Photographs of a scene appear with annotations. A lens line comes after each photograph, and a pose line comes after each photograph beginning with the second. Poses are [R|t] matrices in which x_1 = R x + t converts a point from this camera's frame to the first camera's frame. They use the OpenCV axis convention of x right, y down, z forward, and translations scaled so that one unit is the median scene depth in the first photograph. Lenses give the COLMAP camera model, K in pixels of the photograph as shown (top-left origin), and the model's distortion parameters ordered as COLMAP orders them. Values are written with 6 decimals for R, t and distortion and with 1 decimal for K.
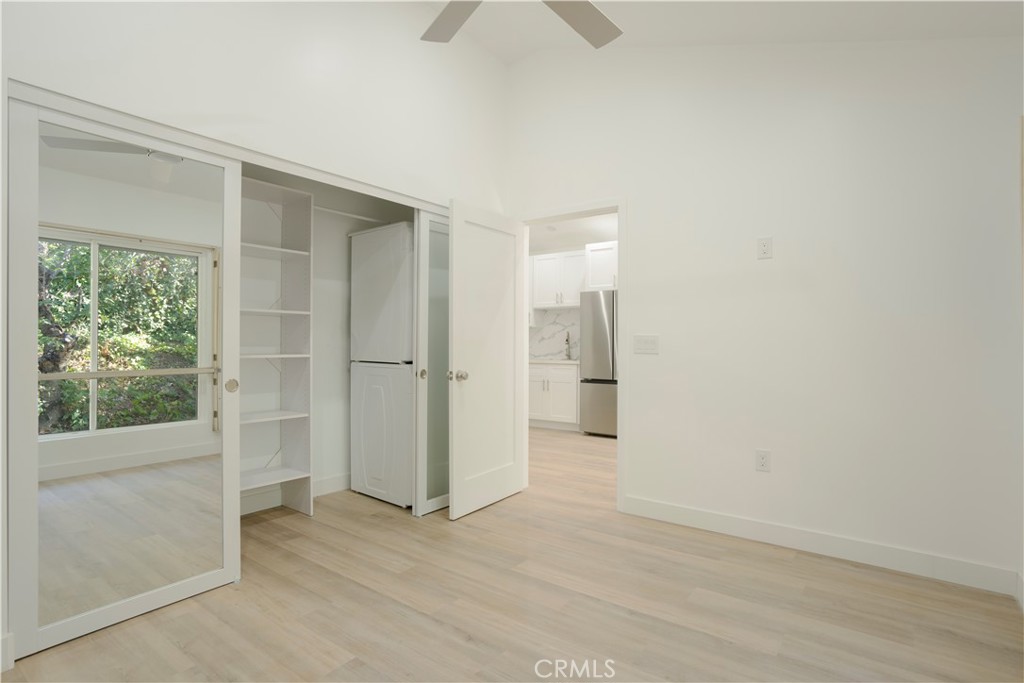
lens RADIAL K [[505.7, 0, 512.3], [0, 505.7, 340.6], [0, 0, 1]] dist [-0.001876, 0.002508]
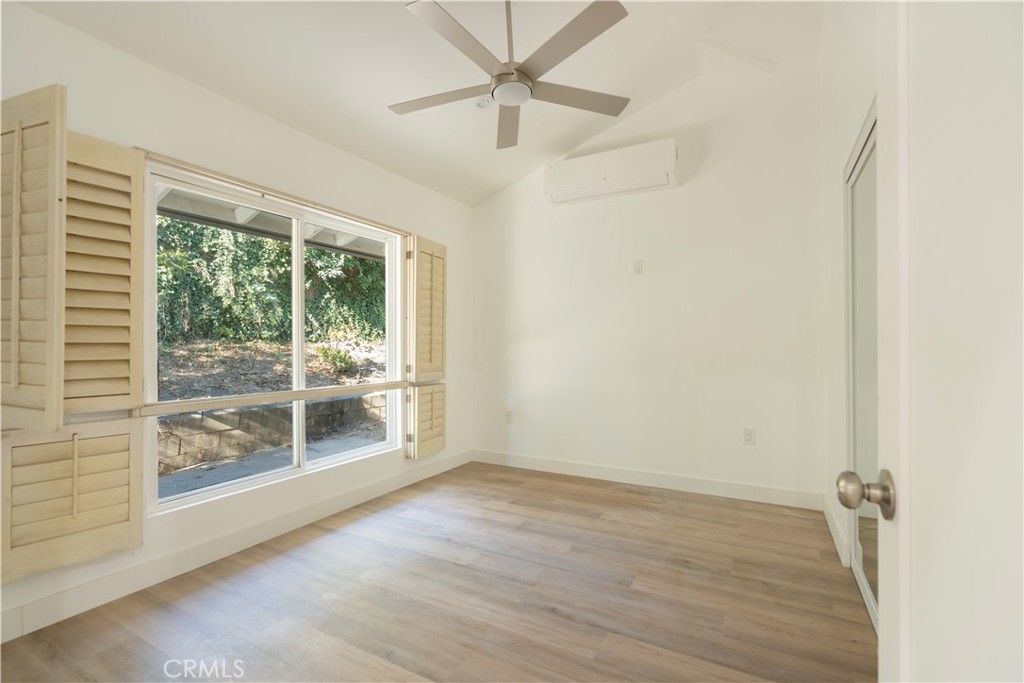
lens RADIAL K [[464.4, 0, 512.2], [0, 464.4, 341.4], [0, 0, 1]] dist [-0.005948, 0.003809]
pose [[-0.989788, -0.002164, -0.142533, 0.133435], [-0.000470, 0.999929, -0.011917, 0.003754], [0.142548, -0.011728, -0.989718, 1.737604]]
